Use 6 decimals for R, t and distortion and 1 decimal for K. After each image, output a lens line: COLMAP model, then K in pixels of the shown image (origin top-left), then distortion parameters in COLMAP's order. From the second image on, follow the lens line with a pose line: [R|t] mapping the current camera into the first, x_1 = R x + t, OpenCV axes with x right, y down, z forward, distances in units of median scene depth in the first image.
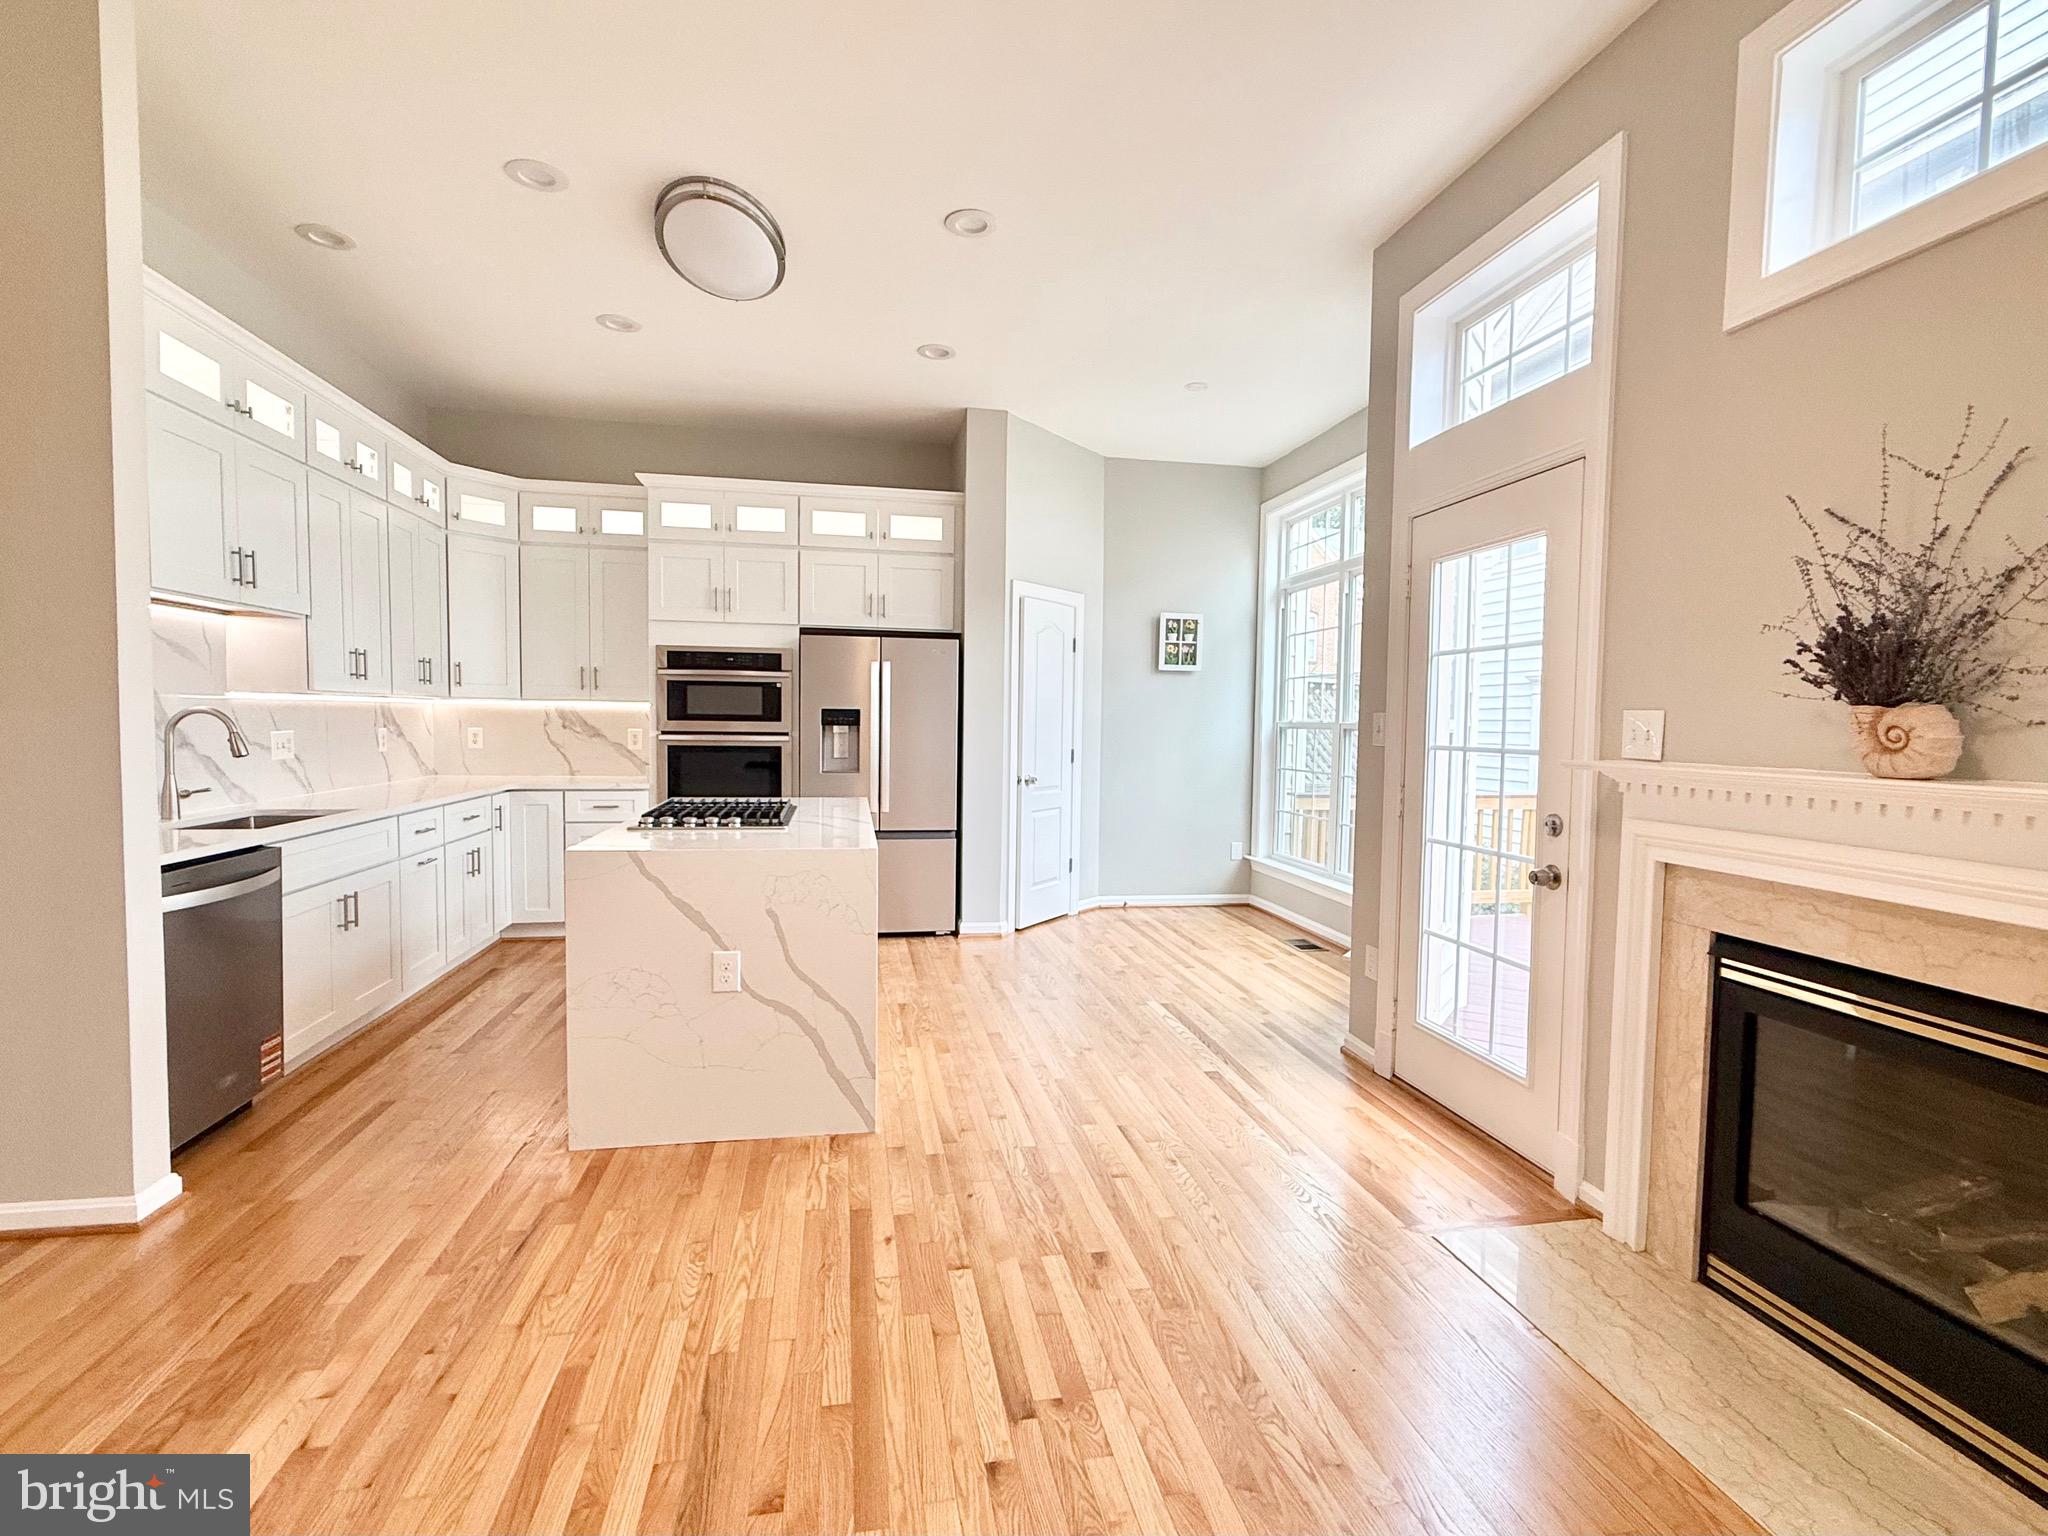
lens RADIAL K [[927.8, 0, 1024.0], [0, 927.8, 768.0], [0, 0, 1]] dist [-0.002032, -0.000364]
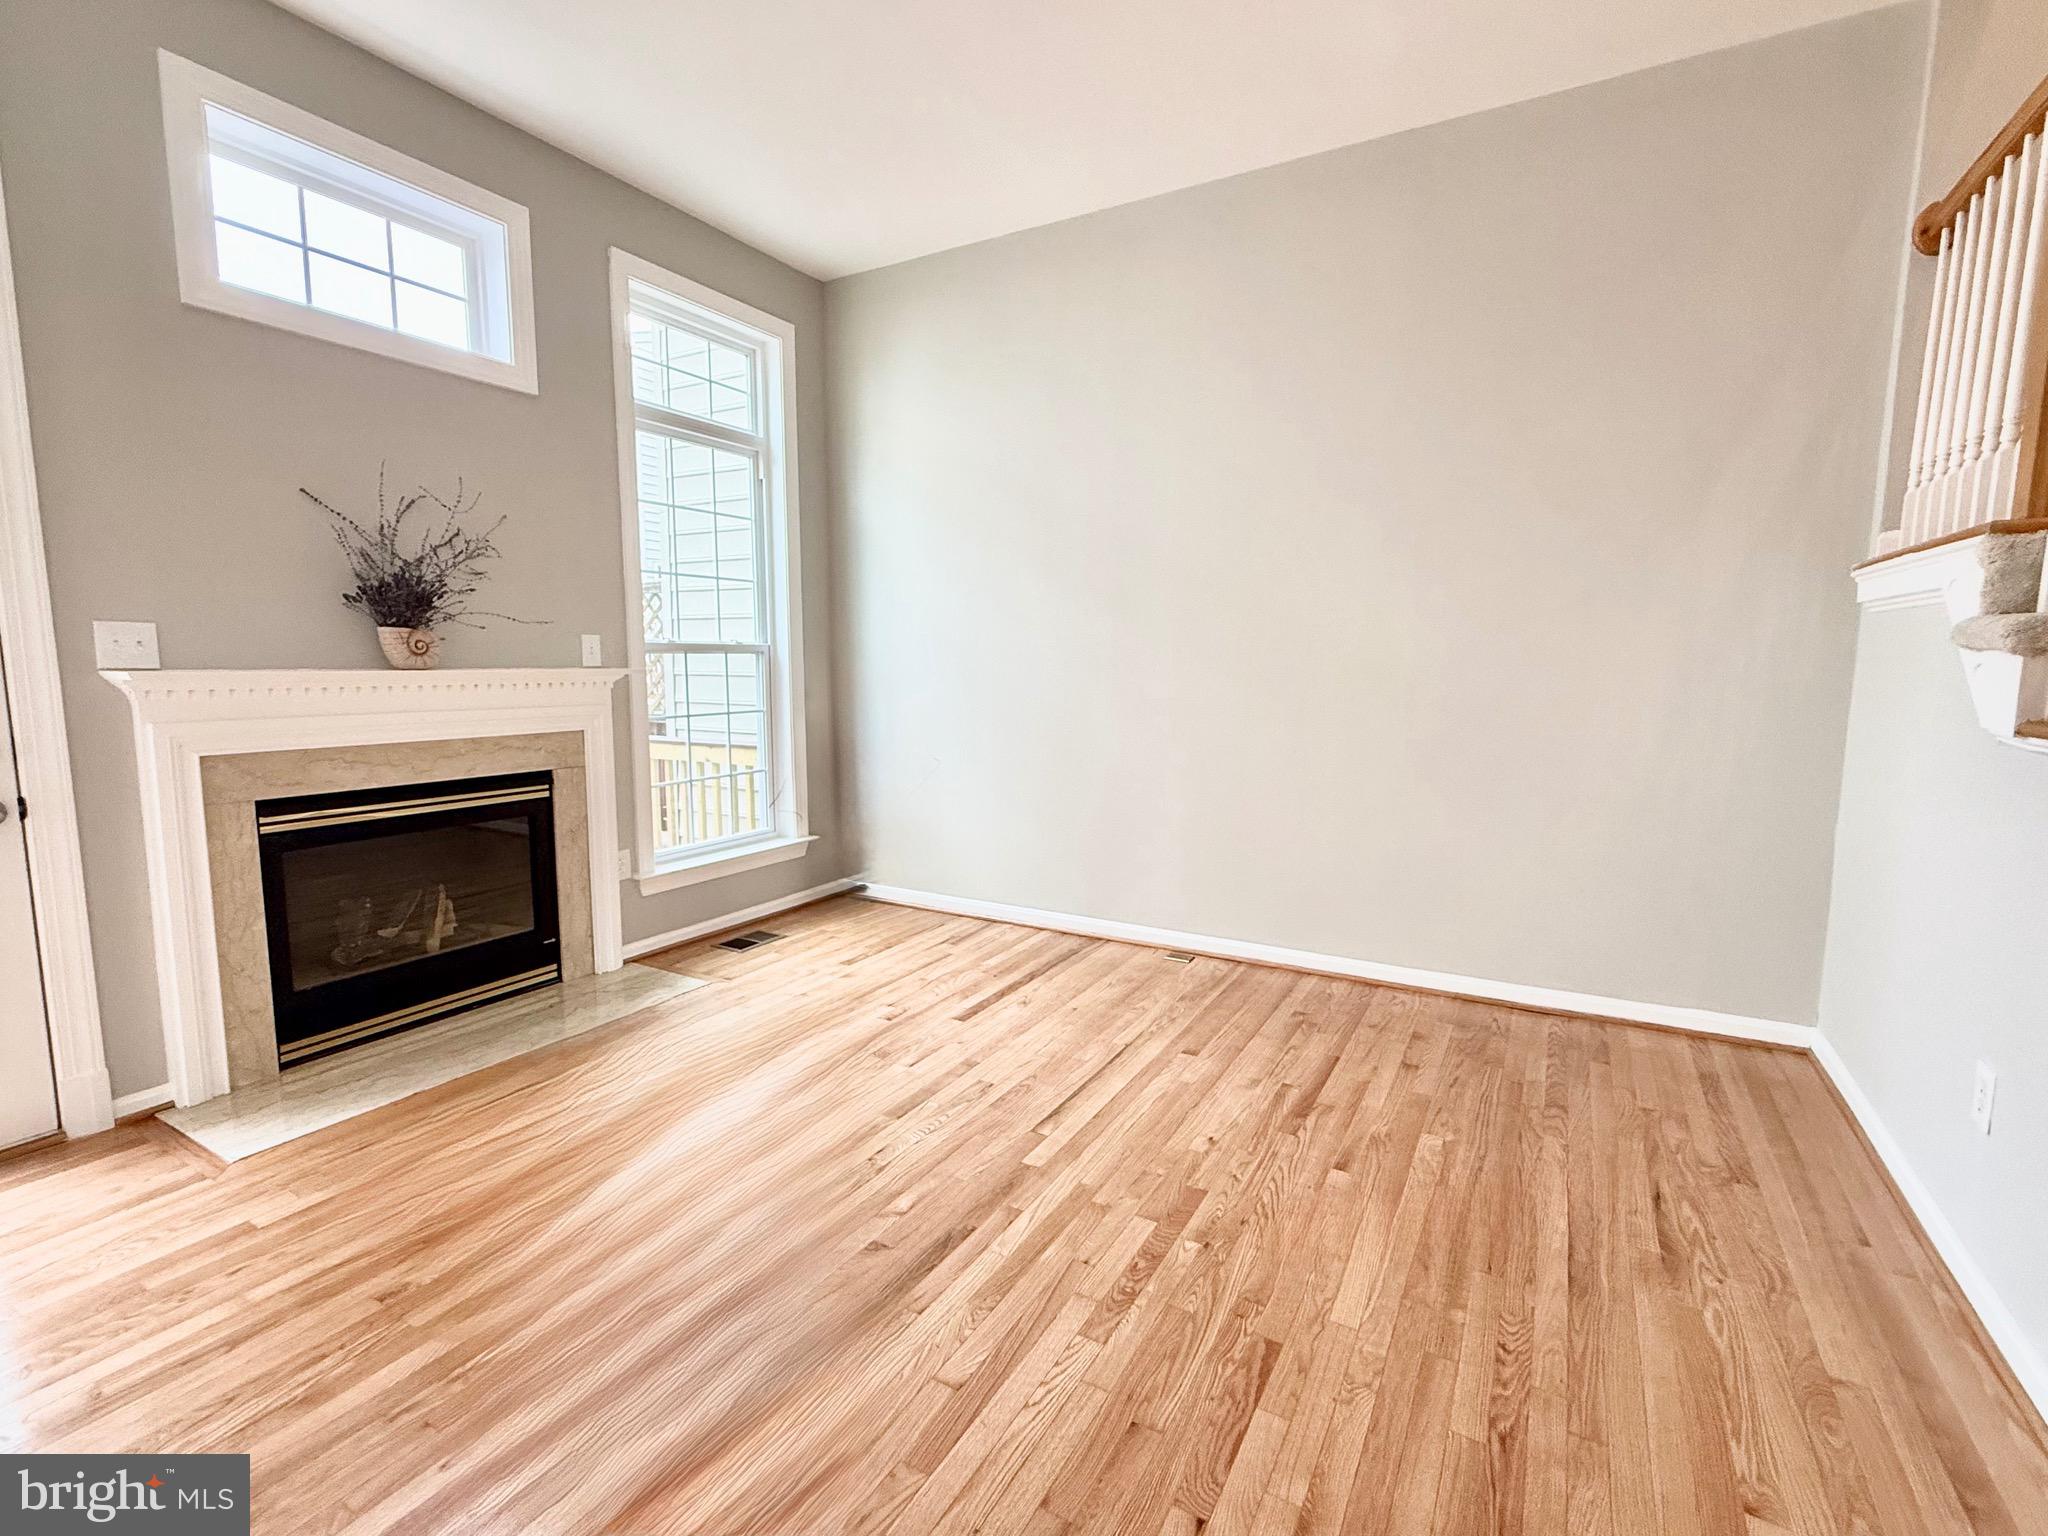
lens RADIAL K [[927.8, 0, 1024.0], [0, 927.8, 768.0], [0, 0, 1]] dist [-0.002032, -0.000364]
pose [[-0.762971, -0.095290, 0.639371, -0.908907], [0.016915, 0.985794, 0.167105, -0.065383], [-0.646211, 0.138312, -0.750521, 1.313429]]
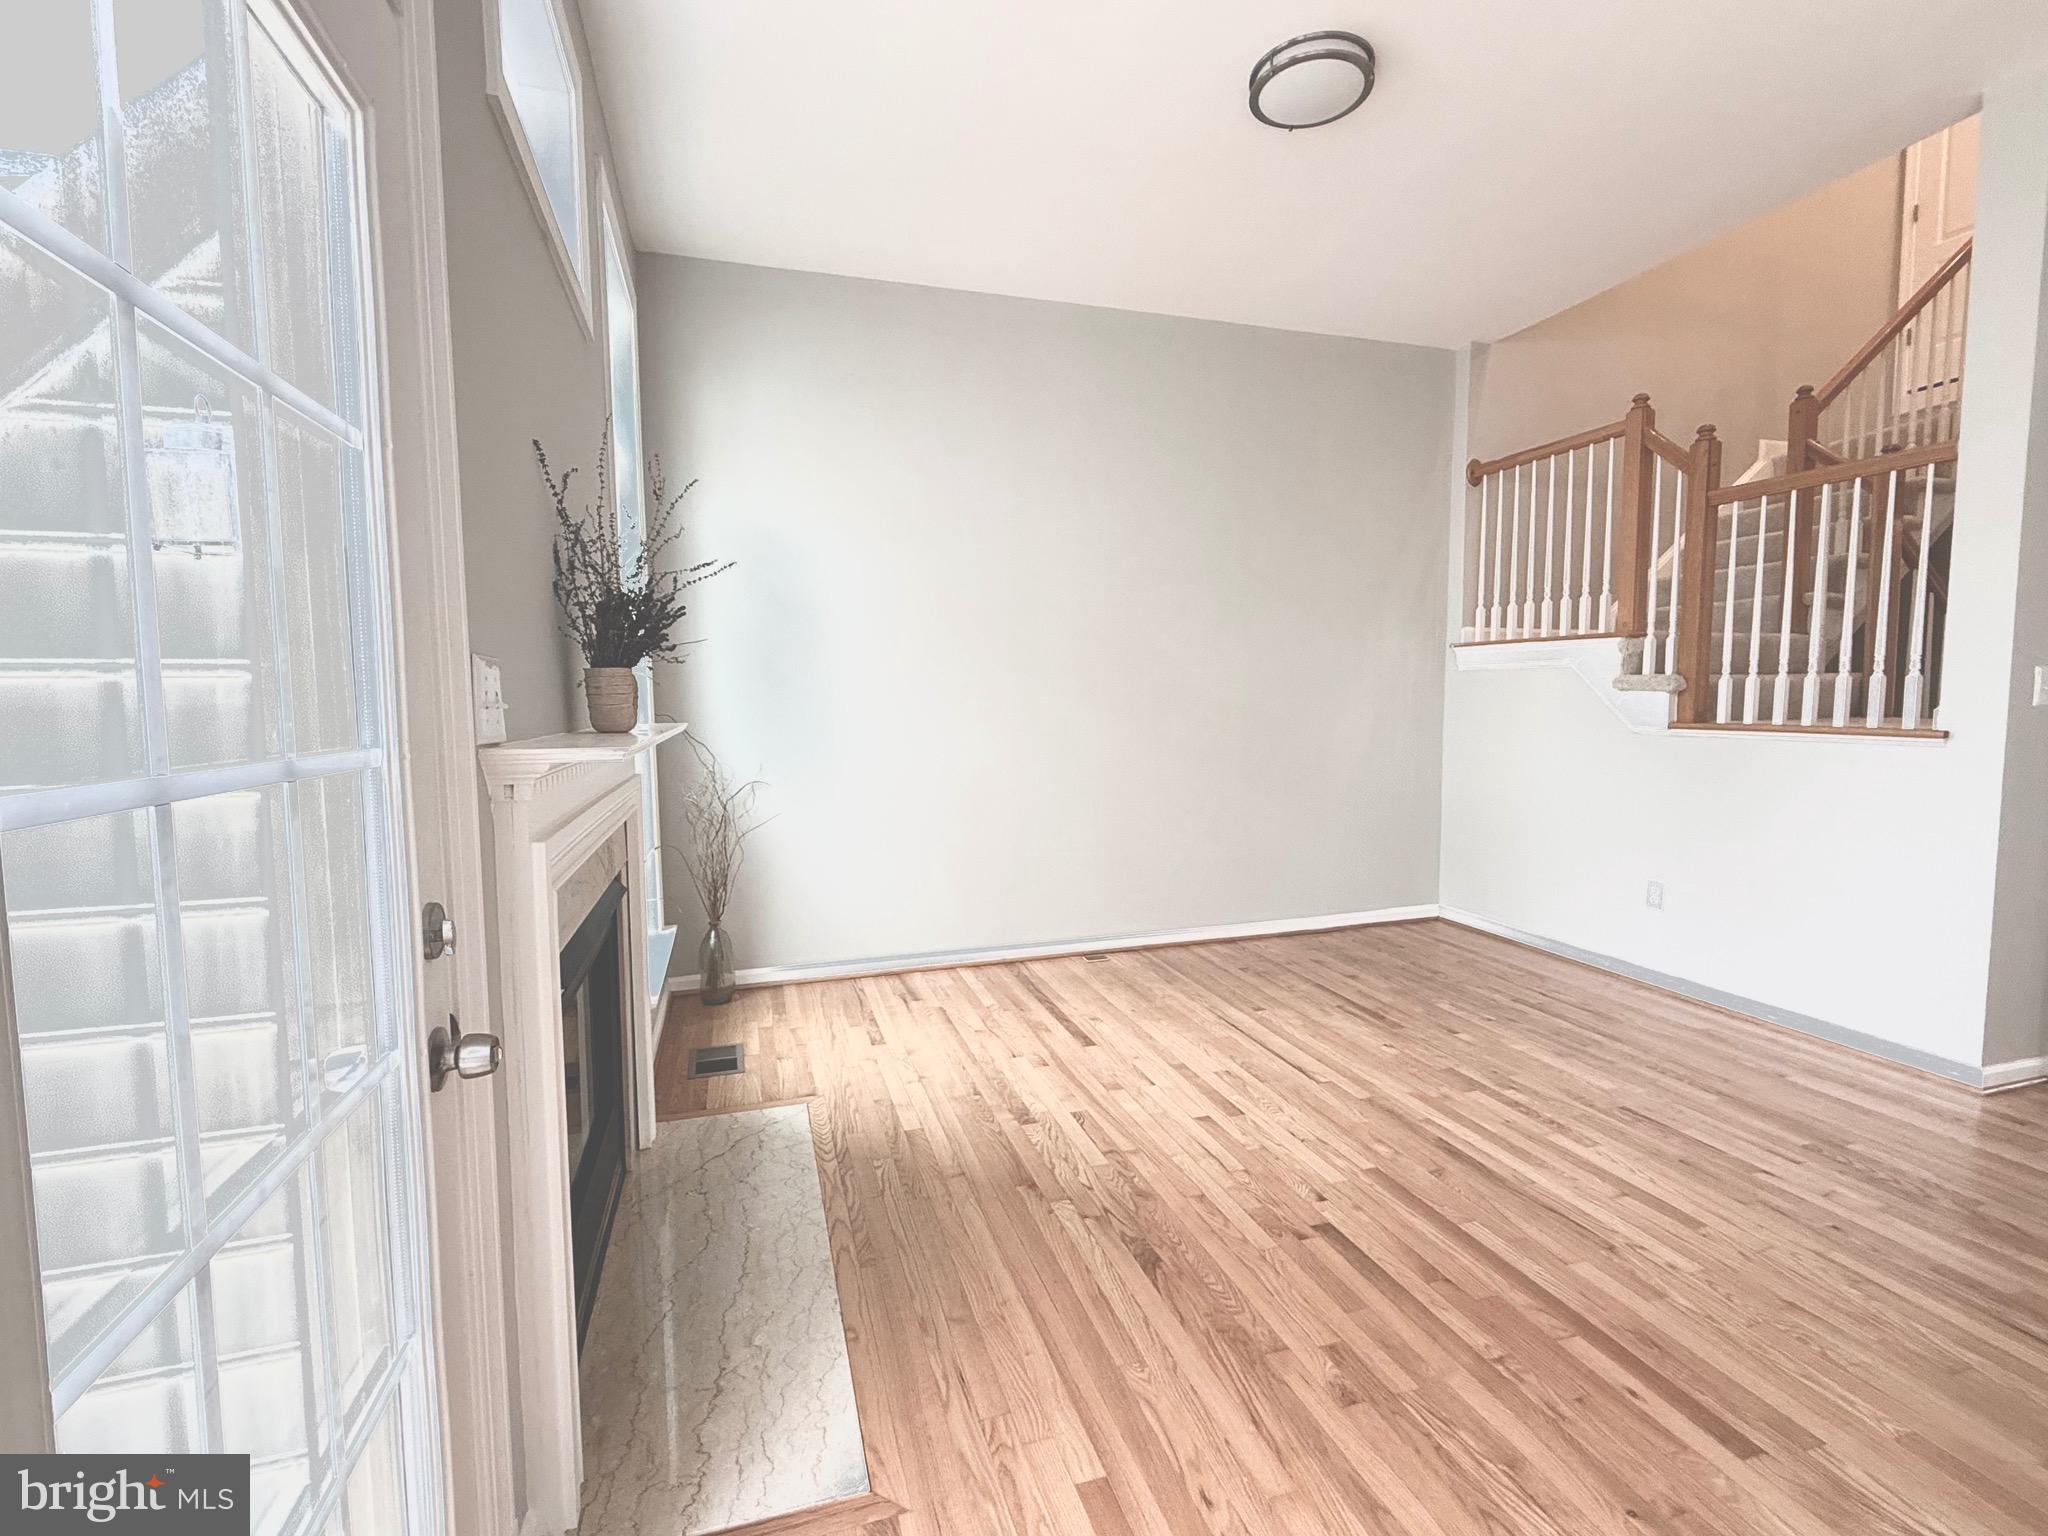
lens RADIAL K [[927.7, 0, 1024.0], [0, 927.7, 768.0], [0, 0, 1]] dist [-0.010815, 0.000179]
pose [[-0.994213, 0.004711, -0.107322, 0.461484], [-0.008829, 0.992075, 0.125339, -0.073993], [0.107062, 0.125561, -0.986292, 1.814385]]
